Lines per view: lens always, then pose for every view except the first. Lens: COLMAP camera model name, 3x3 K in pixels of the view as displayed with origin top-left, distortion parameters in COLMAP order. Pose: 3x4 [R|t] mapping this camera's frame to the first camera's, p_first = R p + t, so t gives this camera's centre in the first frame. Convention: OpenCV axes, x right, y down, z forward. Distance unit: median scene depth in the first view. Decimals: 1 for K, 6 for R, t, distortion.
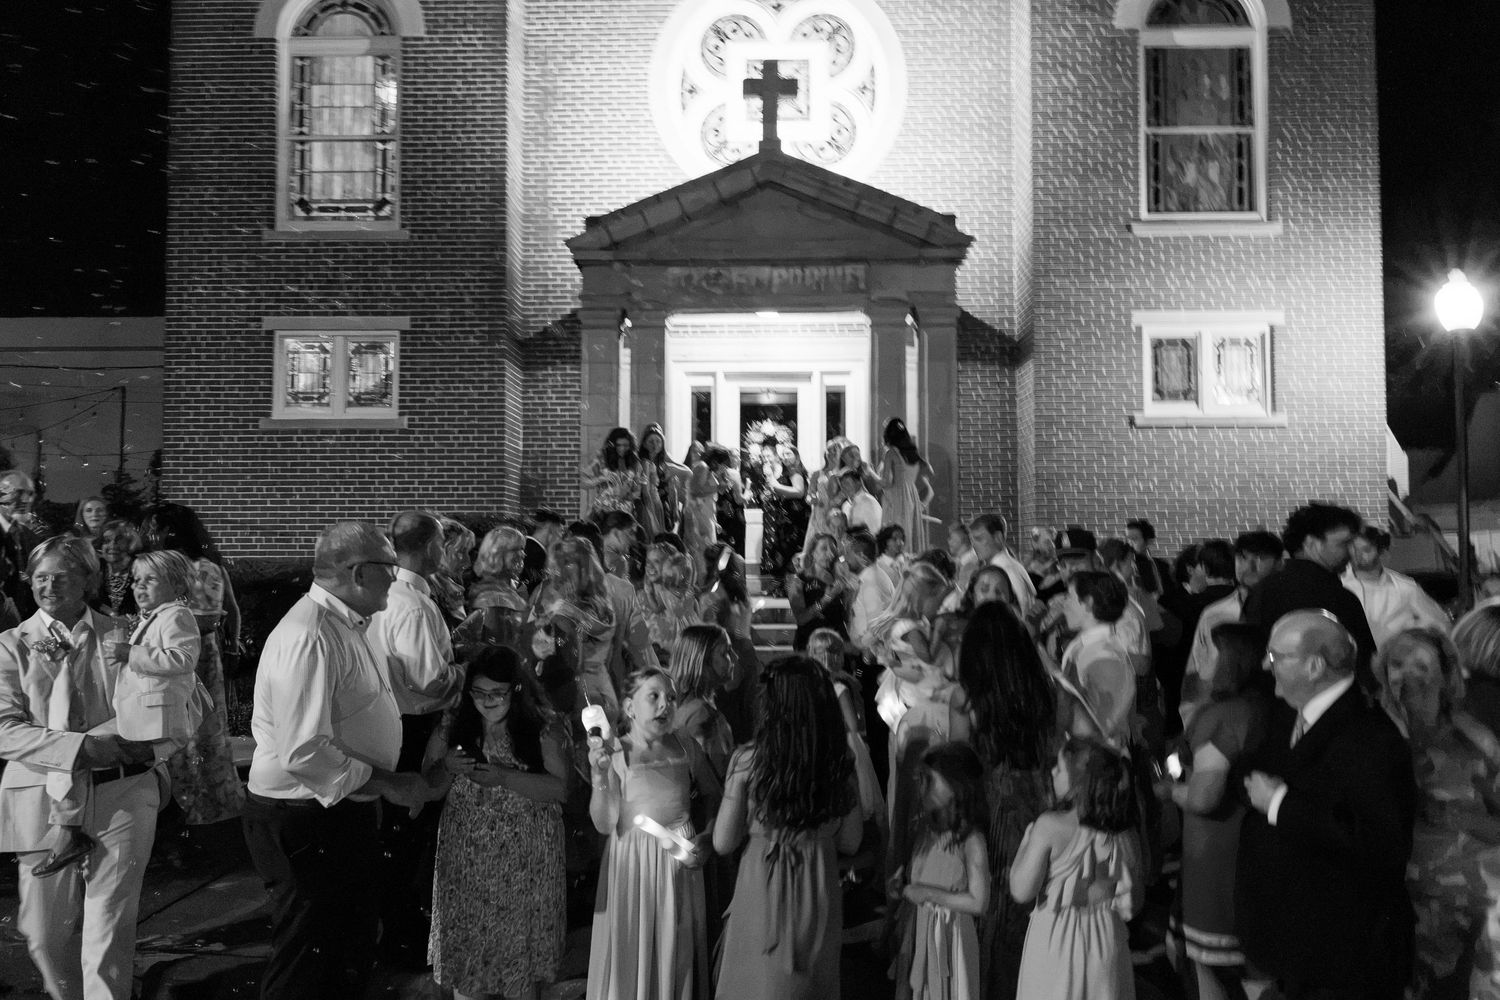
lens RADIAL K [[1174.4, 0, 751.2], [0, 1174.4, 484.3], [0, 0, 1]] dist [-0.002688, -0.002356]
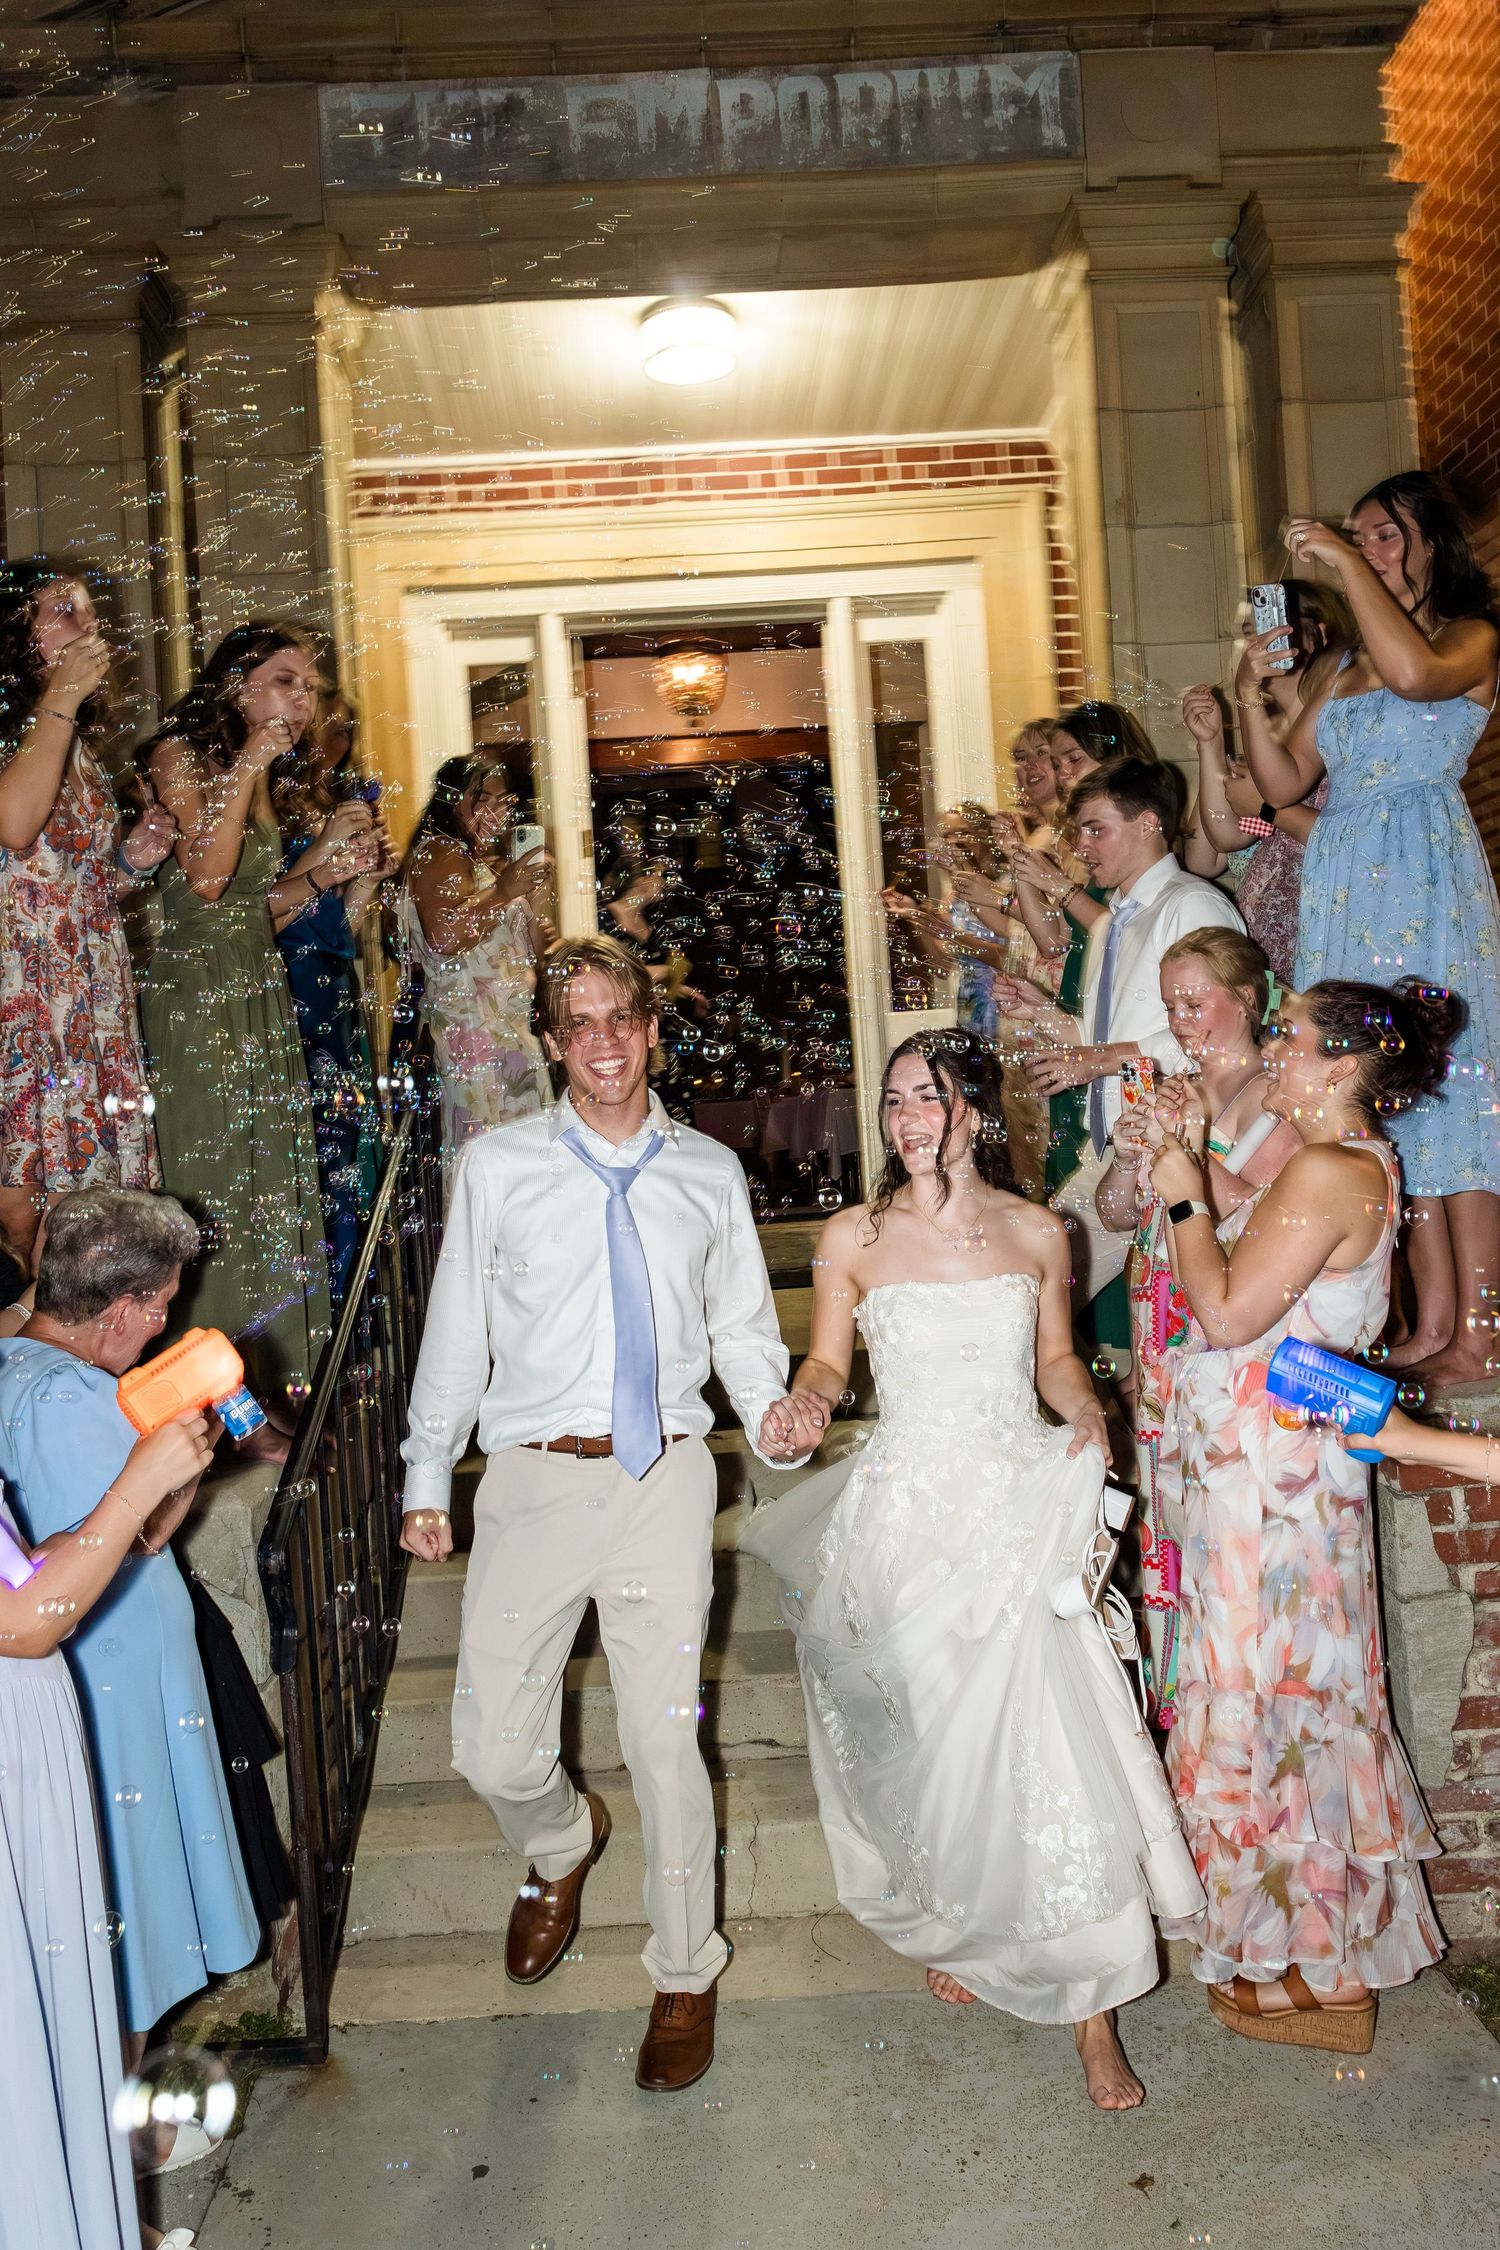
lens RADIAL K [[1898.7, 0, 688.1], [0, 1898.7, 1120.9], [0, 0, 1]] dist [0.001385, -0.003210]
pose [[0.998237, -0.052213, 0.028237, -0.012201], [0.051069, 0.997901, 0.039814, 0.032557], [-0.030257, -0.038302, 0.998808, 0.565170]]
